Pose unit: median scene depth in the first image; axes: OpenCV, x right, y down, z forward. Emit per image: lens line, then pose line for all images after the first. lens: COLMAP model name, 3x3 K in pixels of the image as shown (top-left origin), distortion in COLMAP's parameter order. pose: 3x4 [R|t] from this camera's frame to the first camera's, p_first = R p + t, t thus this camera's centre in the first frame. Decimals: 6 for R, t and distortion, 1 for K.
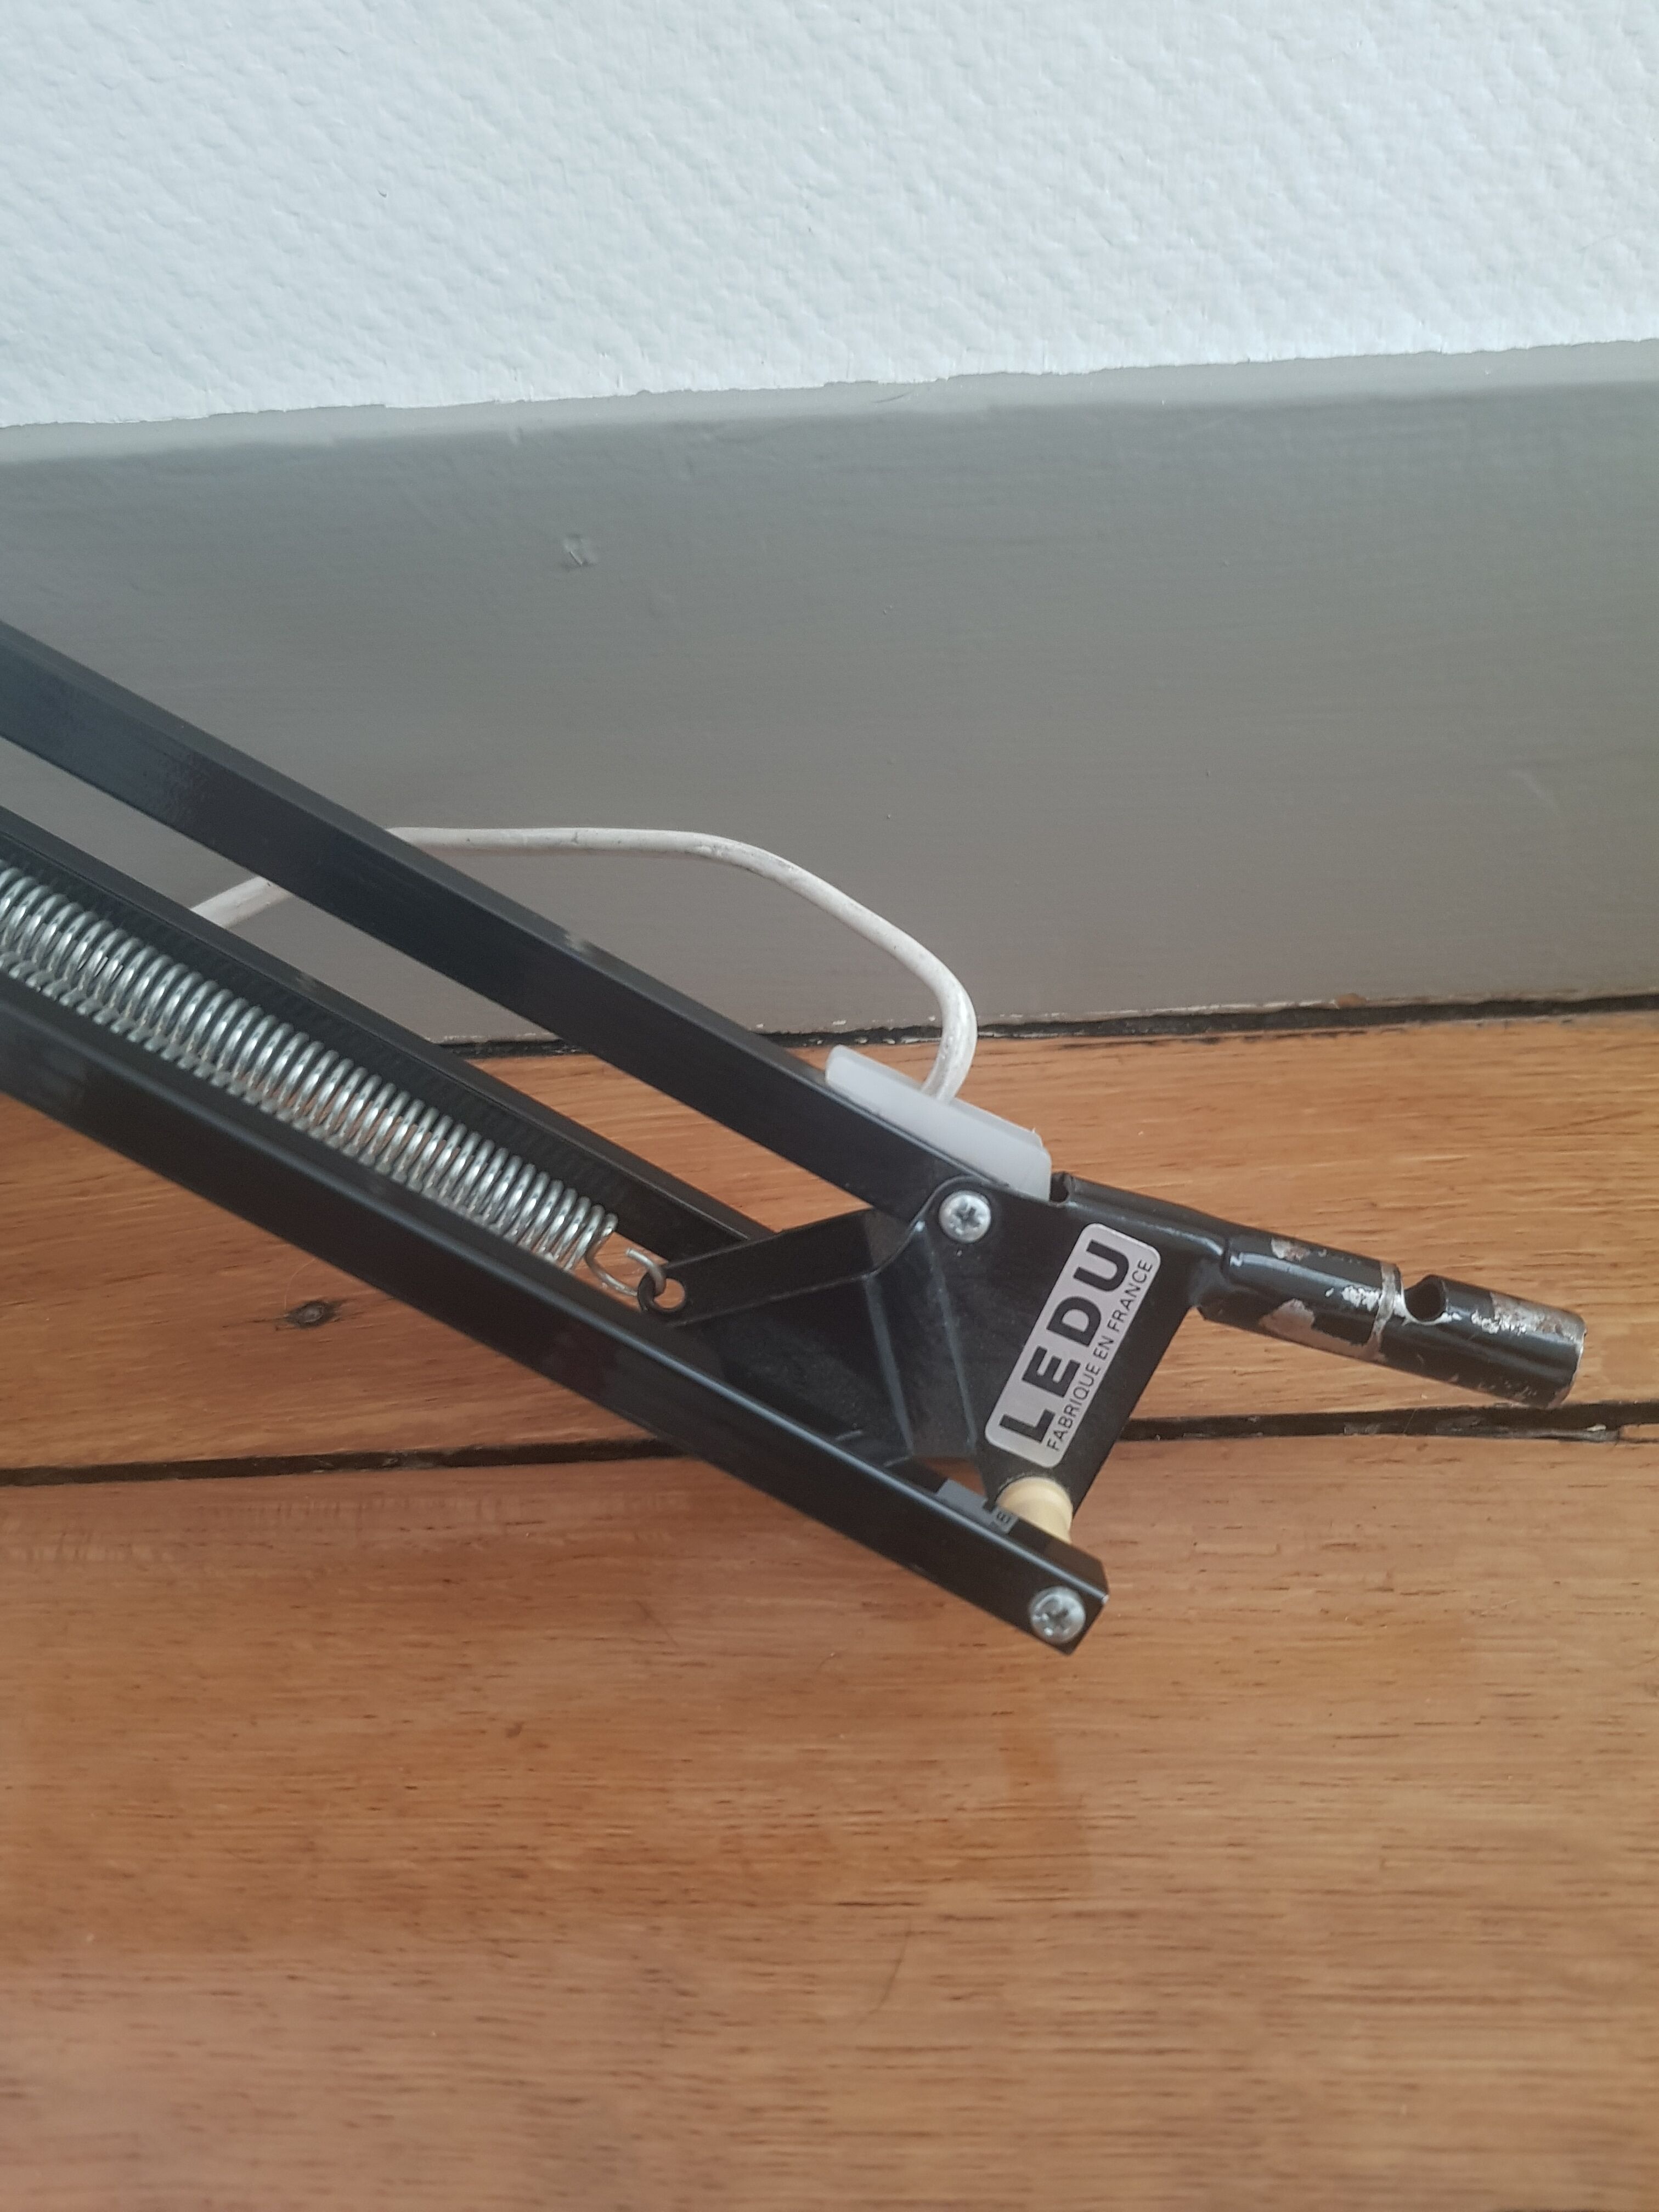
lens RADIAL K [[1727.4, 0, 833.2], [0, 1727.4, 1098.9], [0, 0, 1]] dist [0.051435, -0.094895]
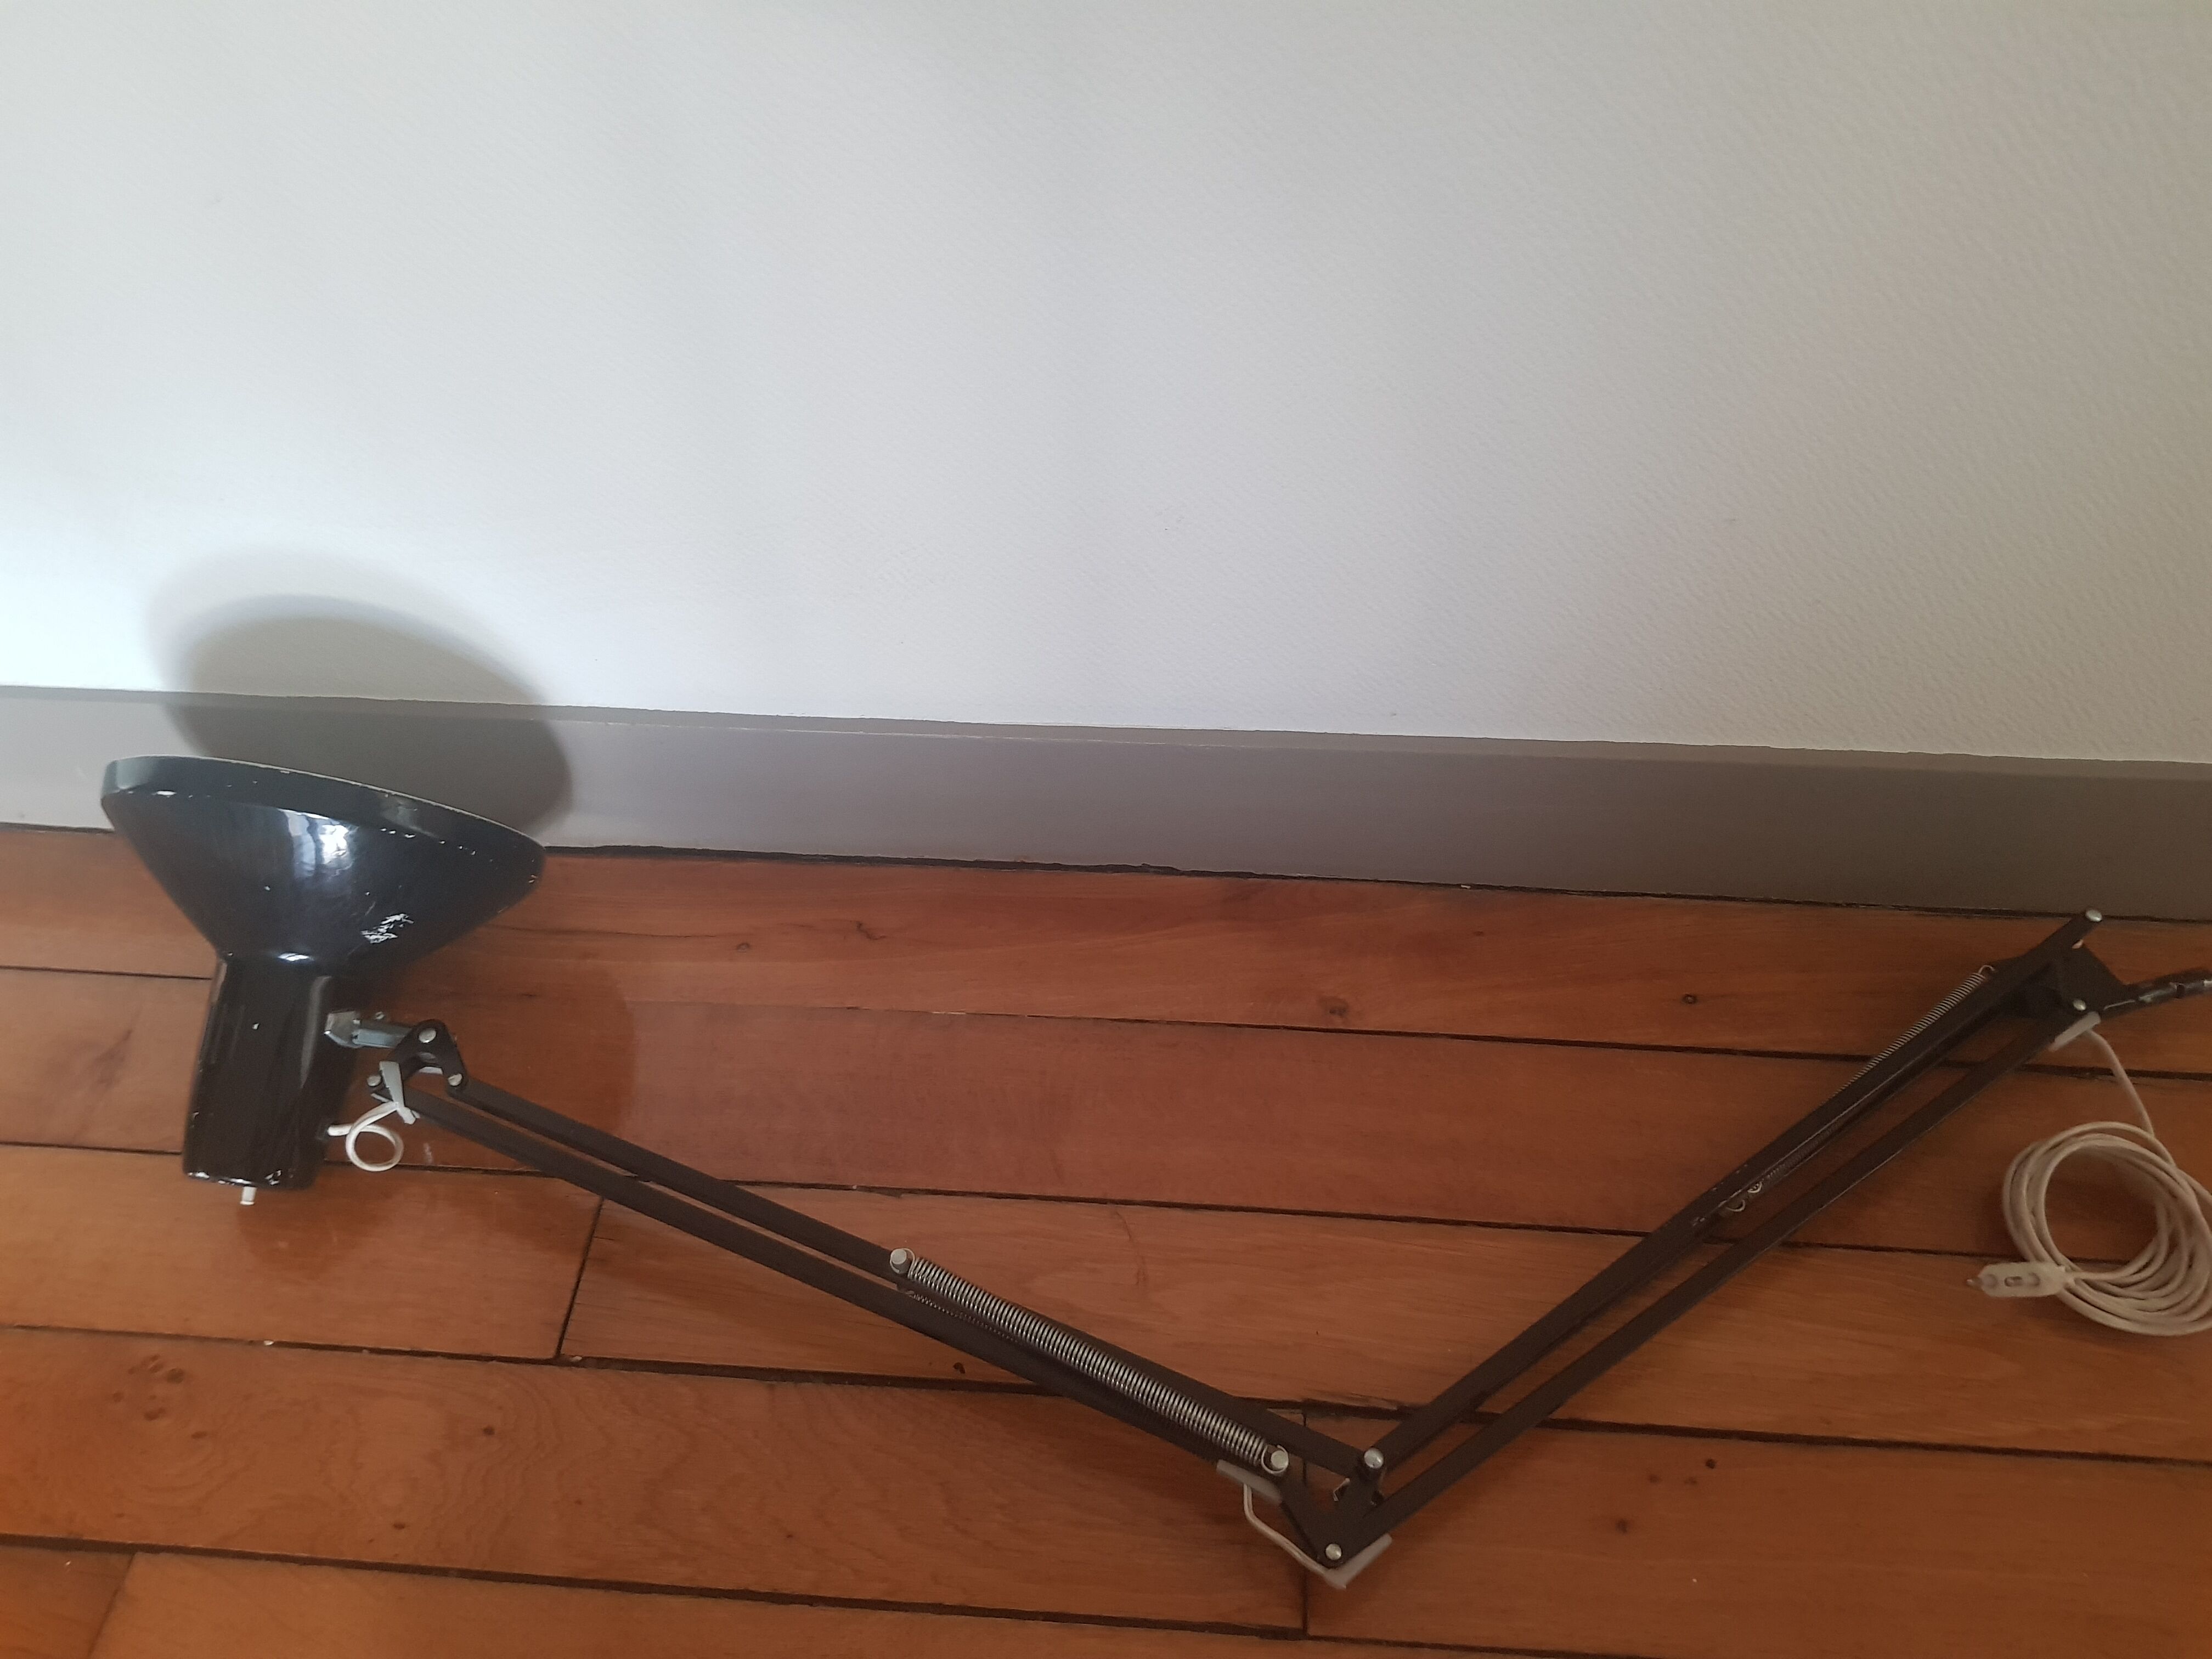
lens RADIAL K [[1727.4, 0, 1113.6], [0, 1727.4, 798.3], [0, 0, 1]] dist [0.051435, -0.094895]
pose [[0.995642, 0.085190, -0.037953, -1.367647], [-0.073947, 0.969095, 0.235344, -0.991104], [0.056829, -0.231512, 0.971171, -2.292429]]
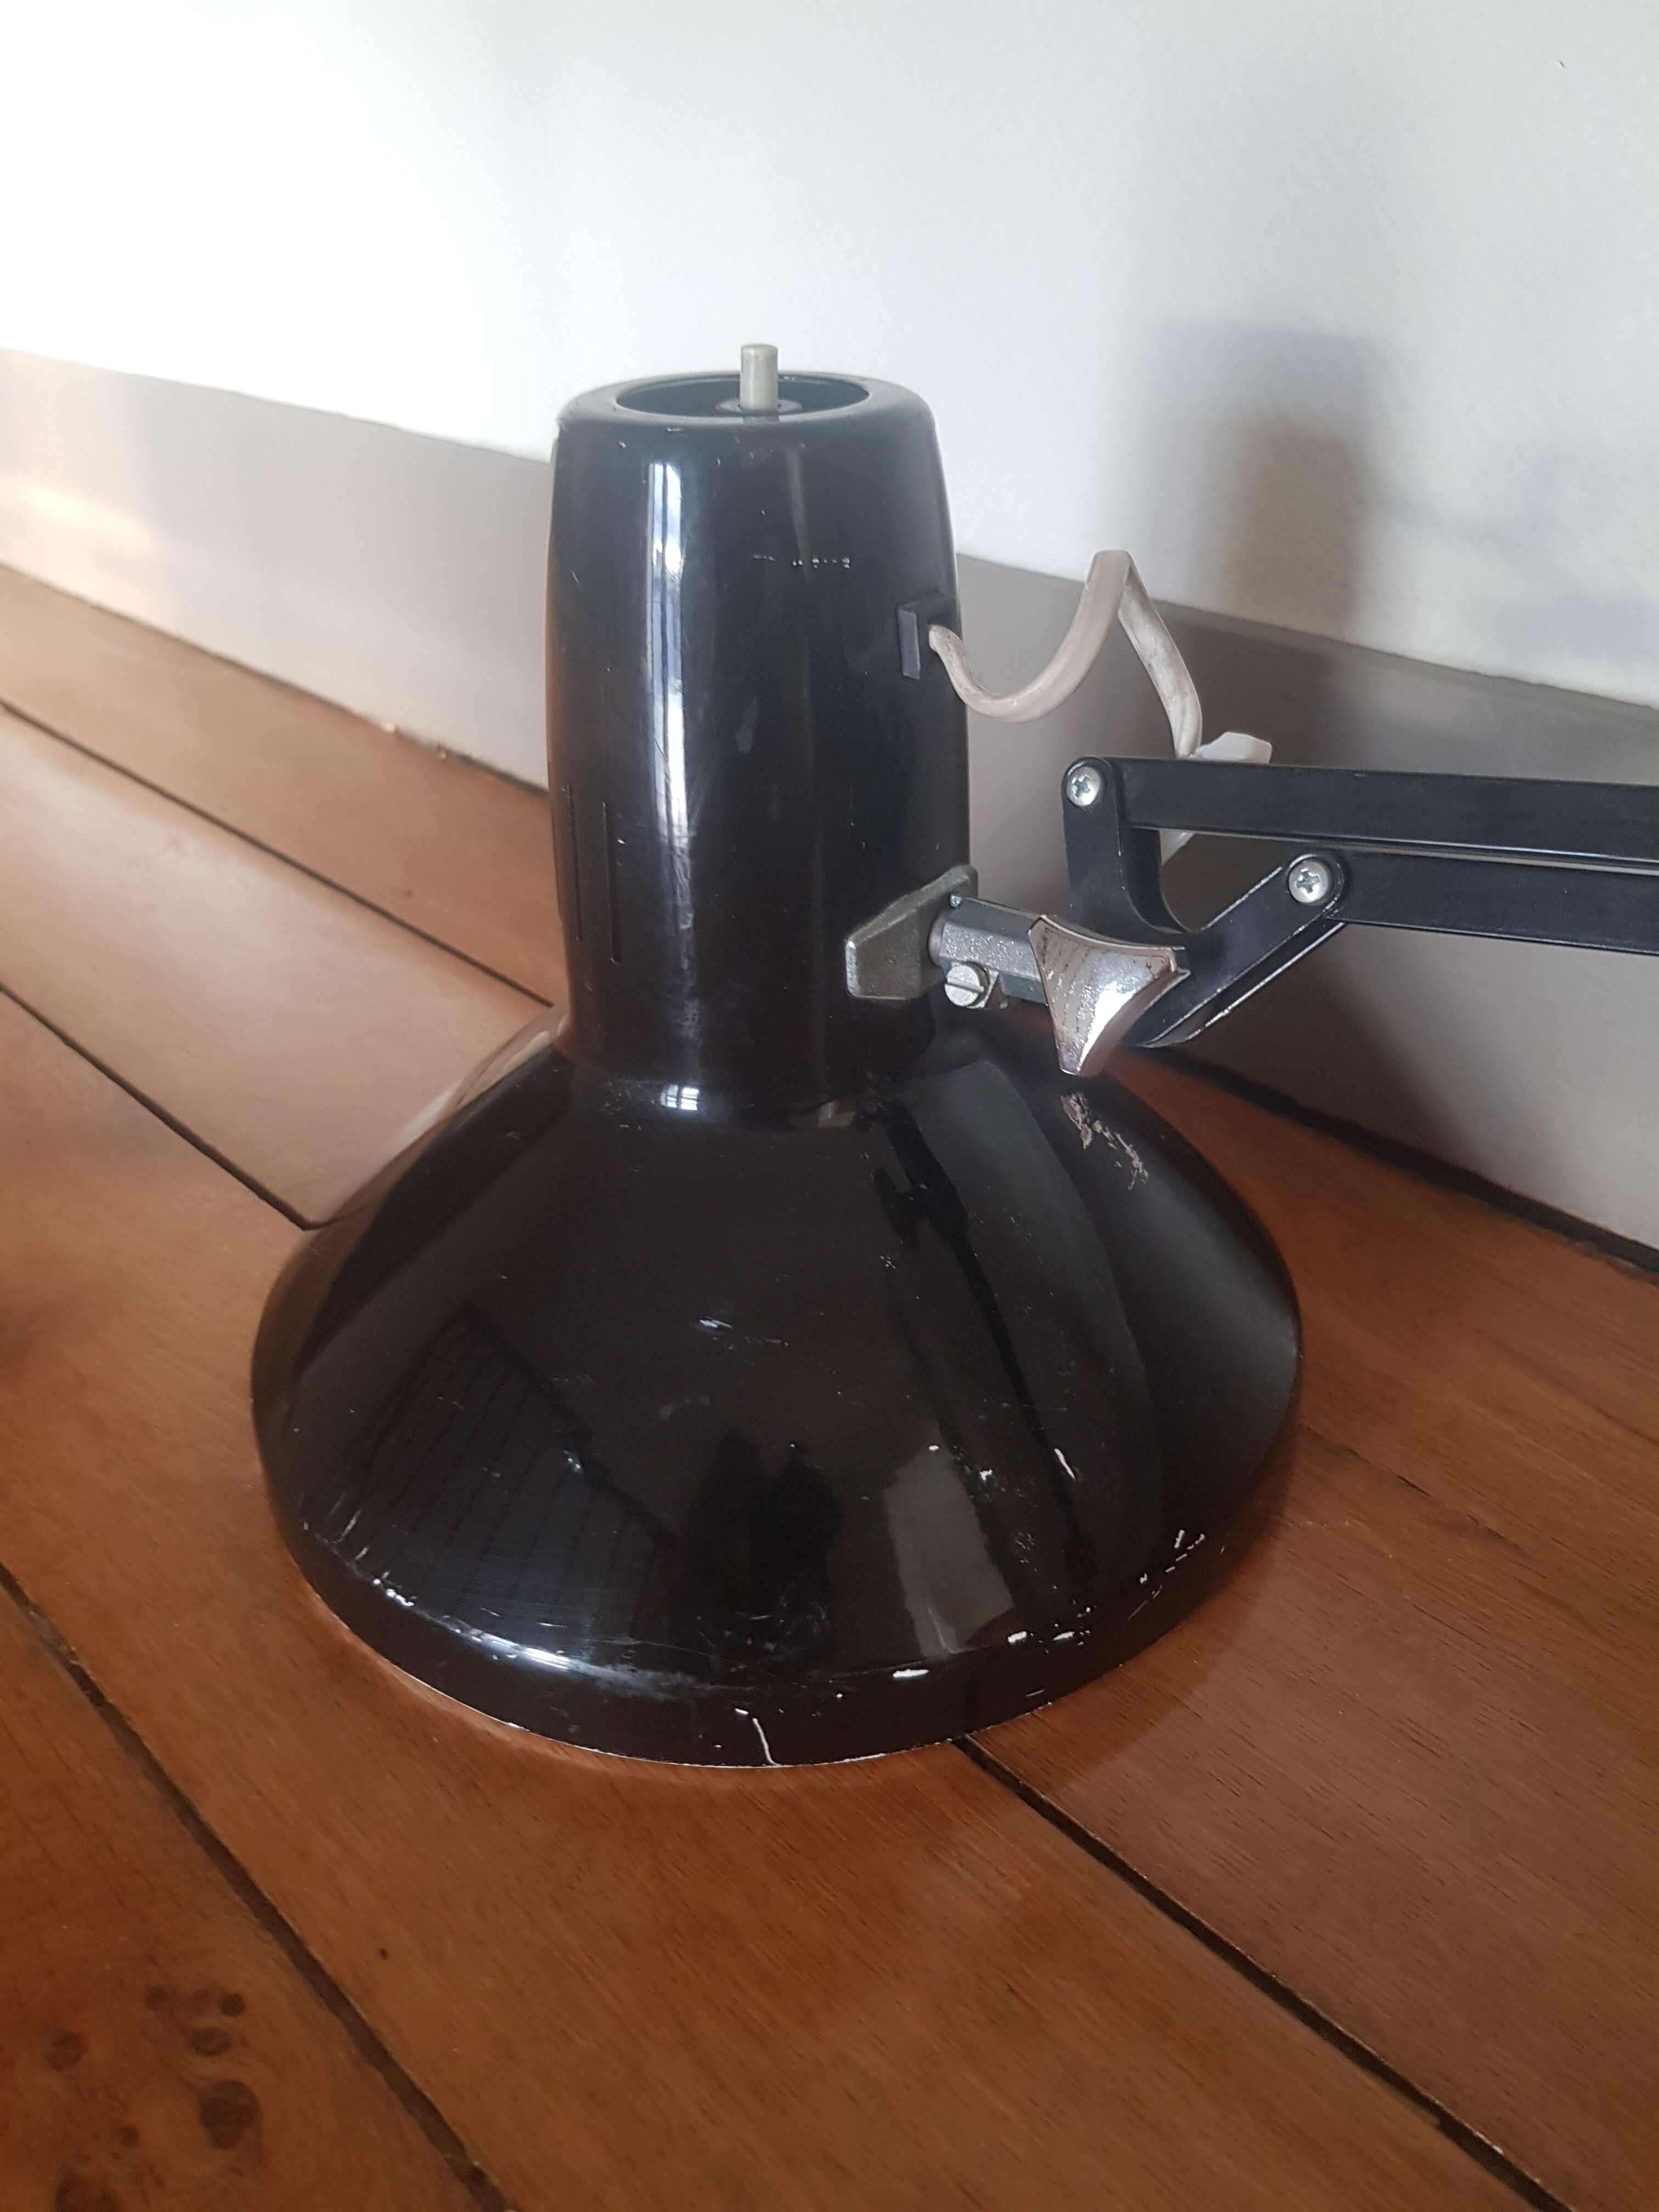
lens RADIAL K [[1727.4, 0, 841.1], [0, 1727.4, 1113.4], [0, 0, 1]] dist [0.051435, -0.094895]
pose [[0.685650, 0.409154, -0.602061, -2.534771], [-0.467320, 0.881554, 0.066893, 0.217278], [0.558119, 0.235490, 0.795643, -0.256630]]
